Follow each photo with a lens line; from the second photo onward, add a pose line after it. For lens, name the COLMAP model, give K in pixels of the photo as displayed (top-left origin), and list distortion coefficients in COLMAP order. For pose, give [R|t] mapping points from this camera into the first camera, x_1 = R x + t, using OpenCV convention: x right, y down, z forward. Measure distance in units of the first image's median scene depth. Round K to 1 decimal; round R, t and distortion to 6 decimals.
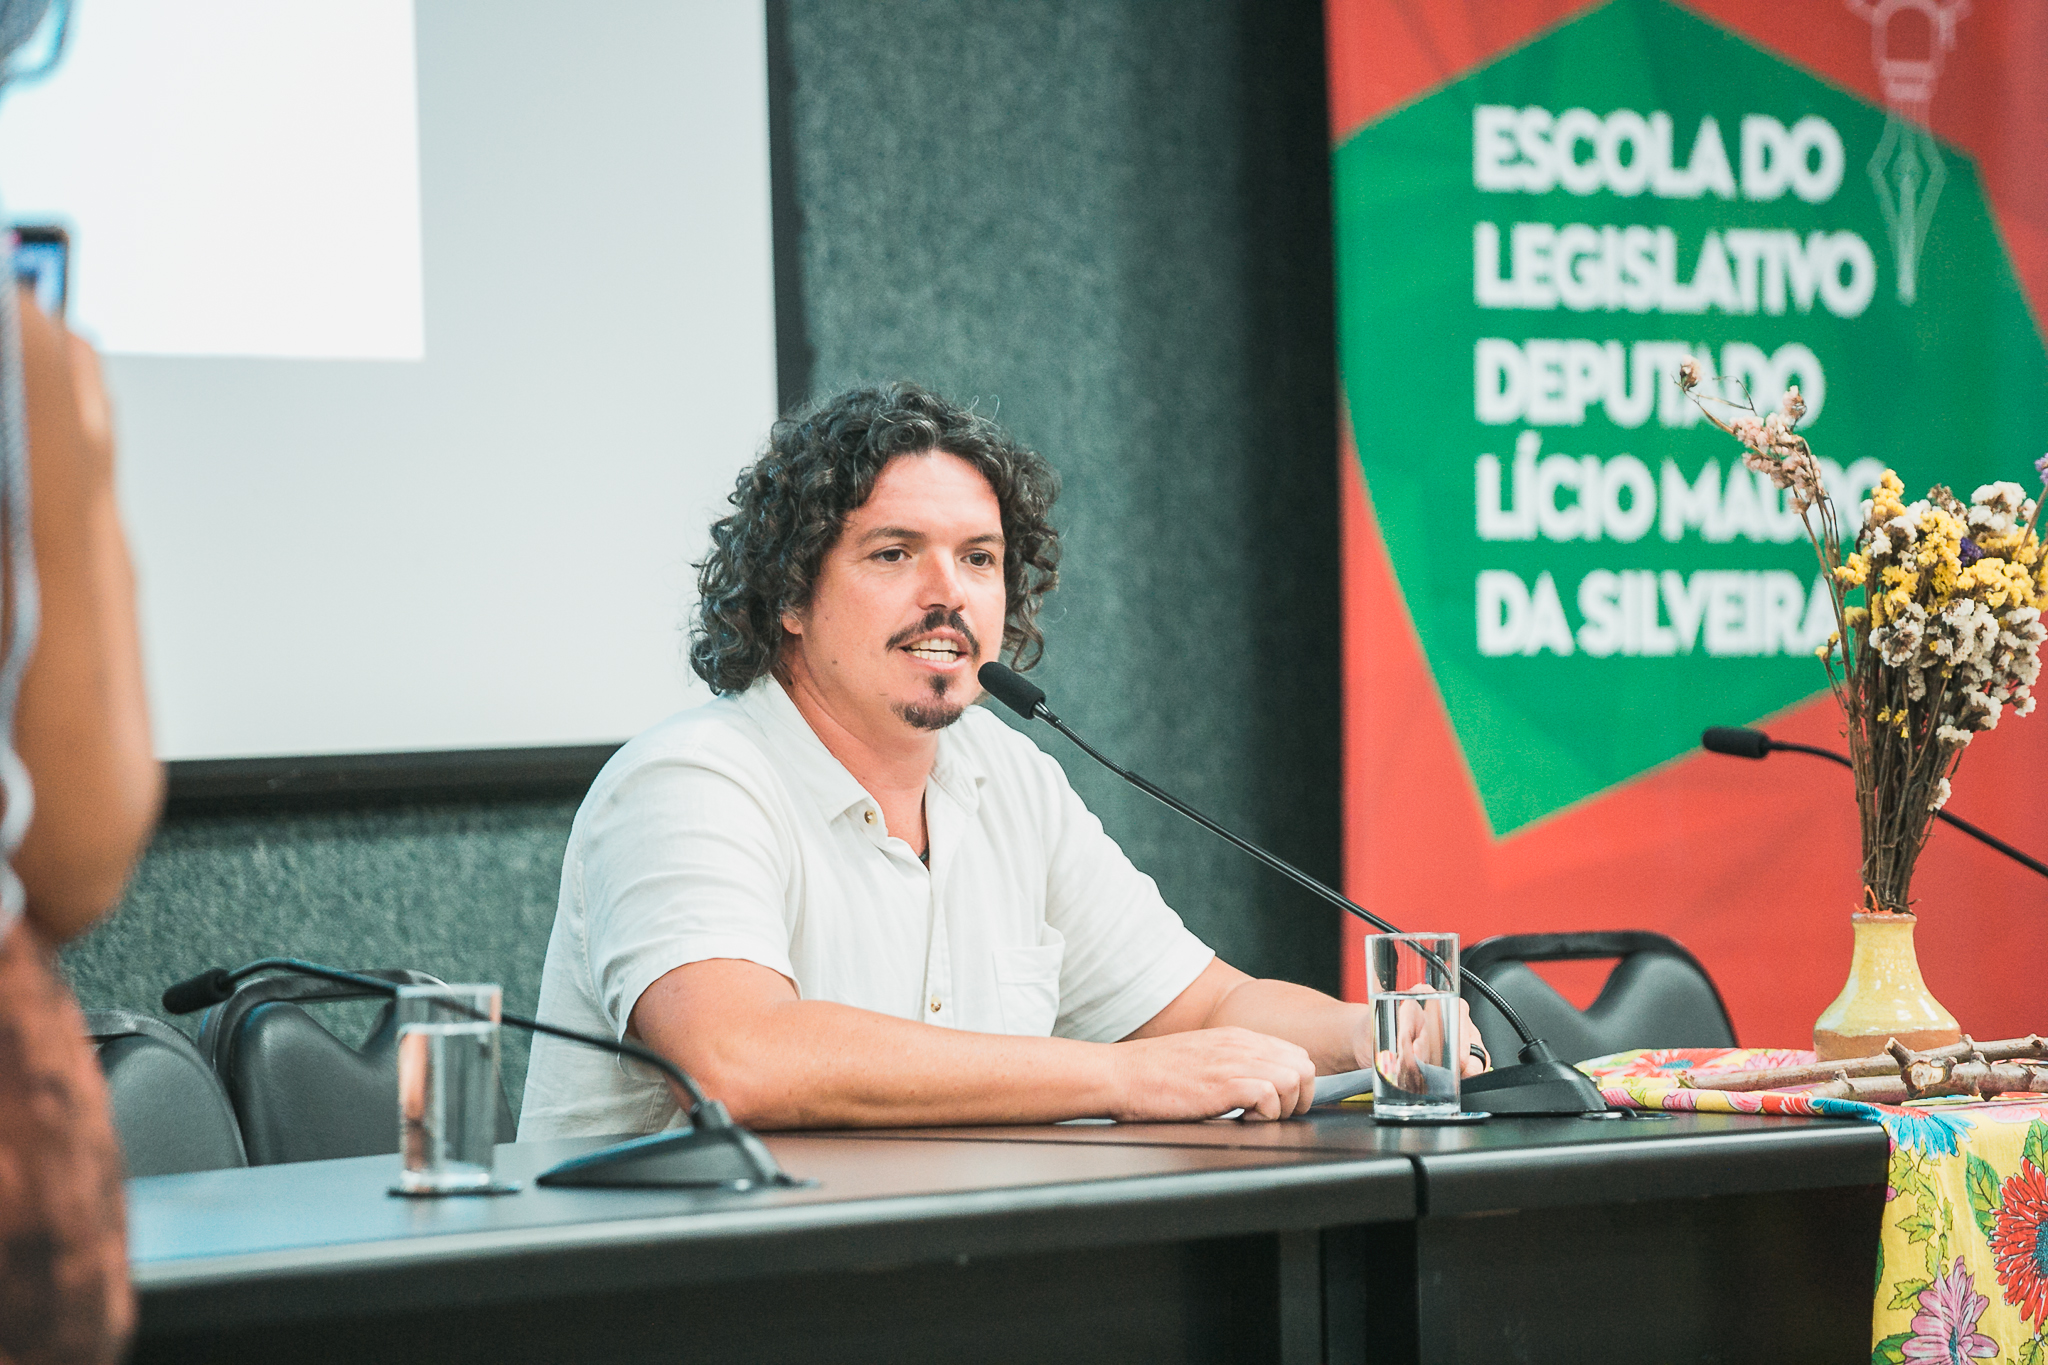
lens RADIAL K [[11392.2, 0, 1024.9], [0, 11392.2, 665.8], [0, 0, 1]] dist [1.241558, 0.000000]
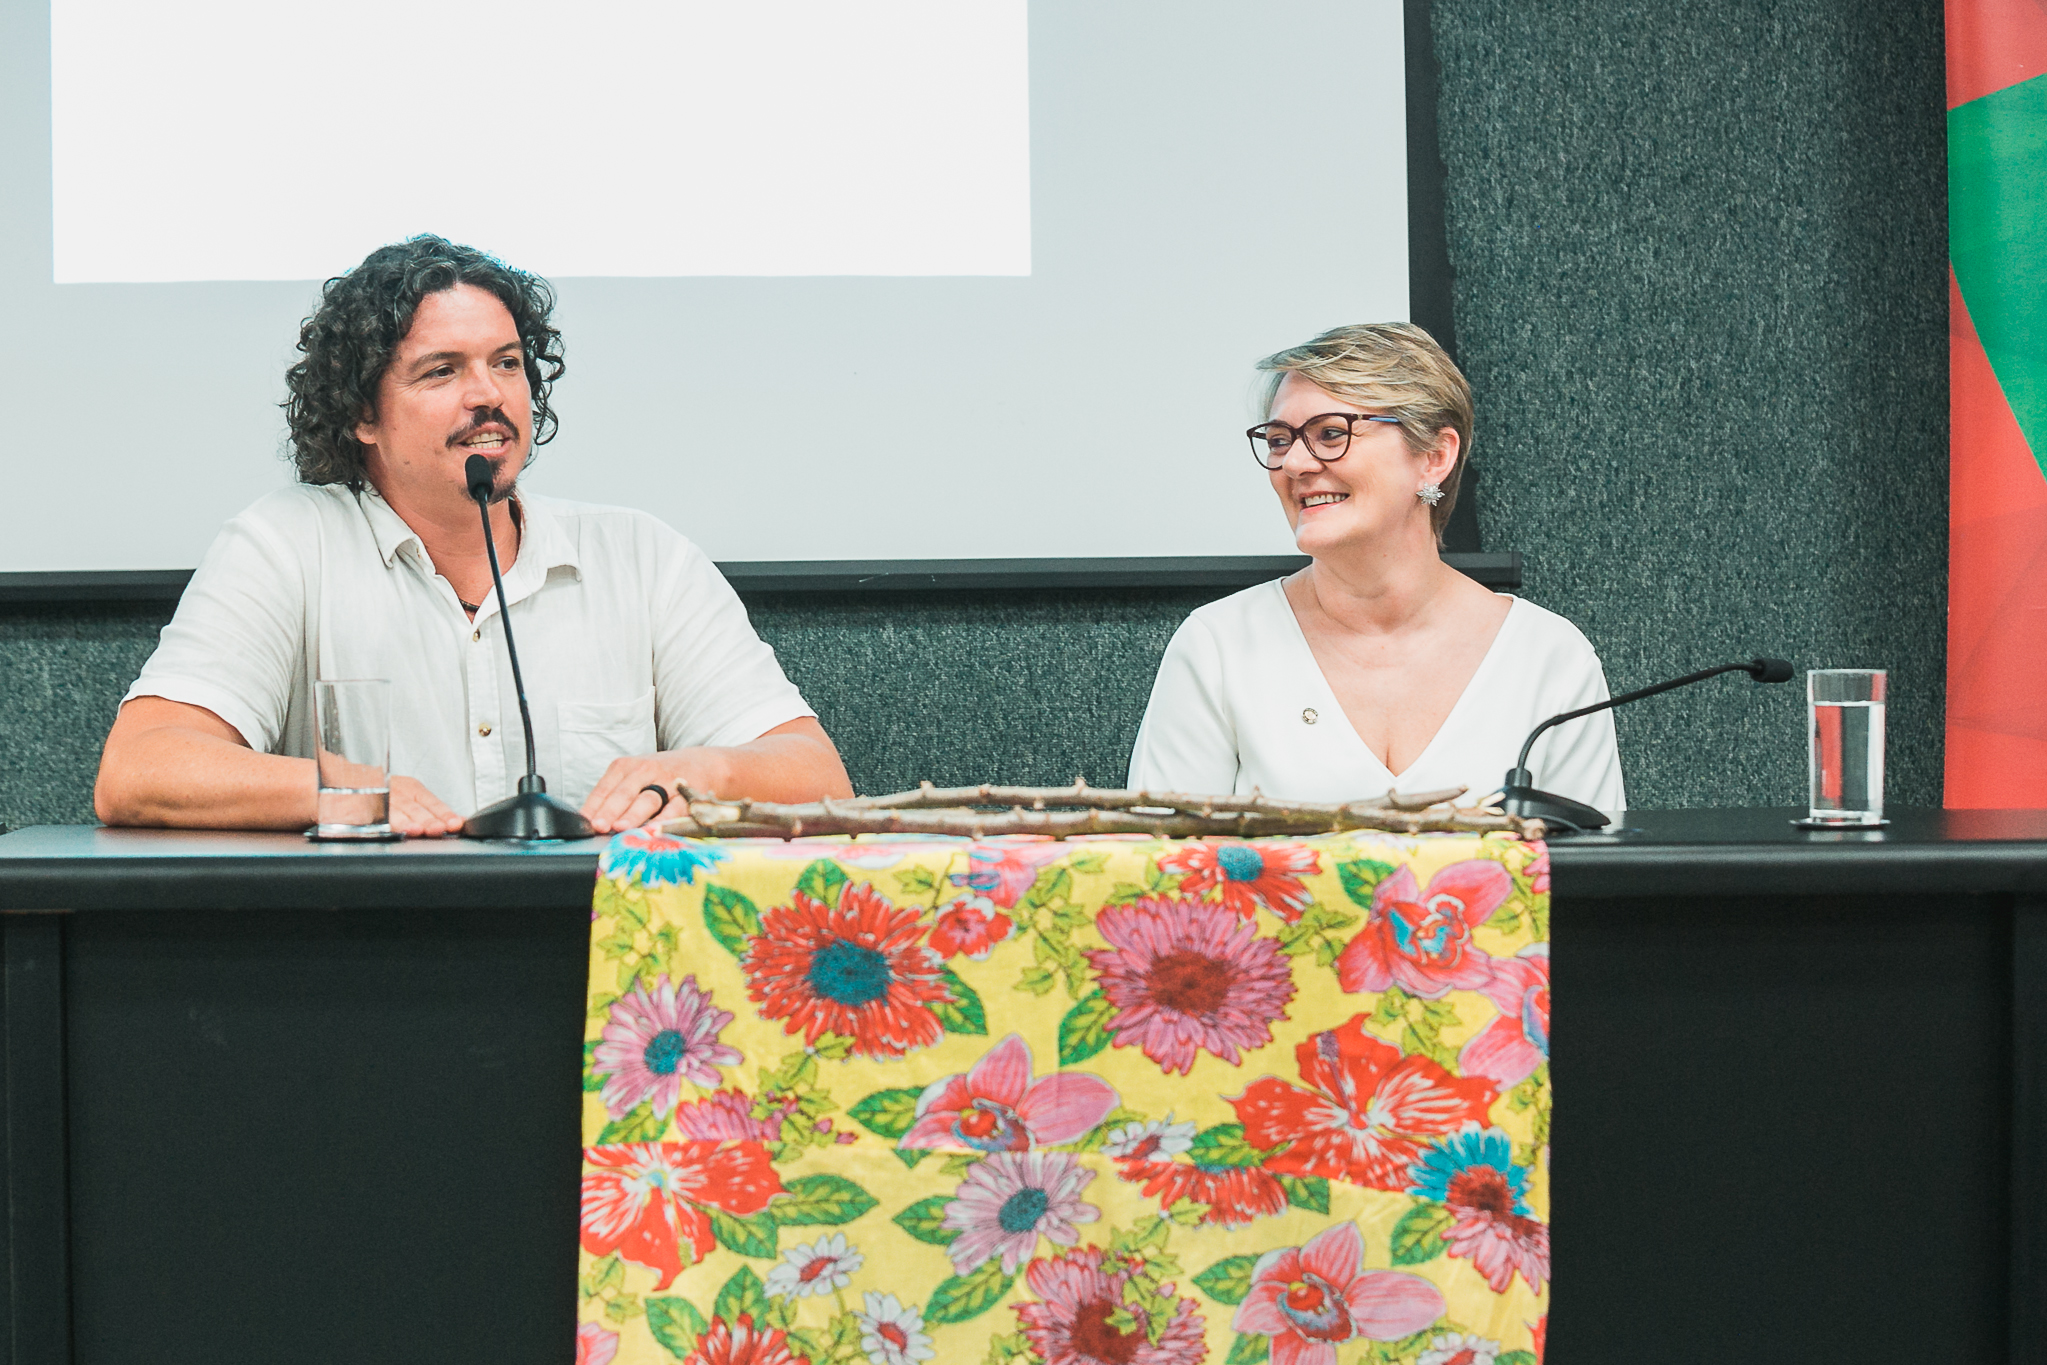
lens RADIAL K [[5049.8, 0, 1015.1], [0, 5049.8, 701.1], [0, 0, 1]] dist [-0.113021, 0.000000]
pose [[0.722310, 0.023160, -0.691182, 0.419874], [-0.011494, 0.999703, 0.021486, 0.013007], [0.691474, -0.007575, 0.722361, 0.633105]]
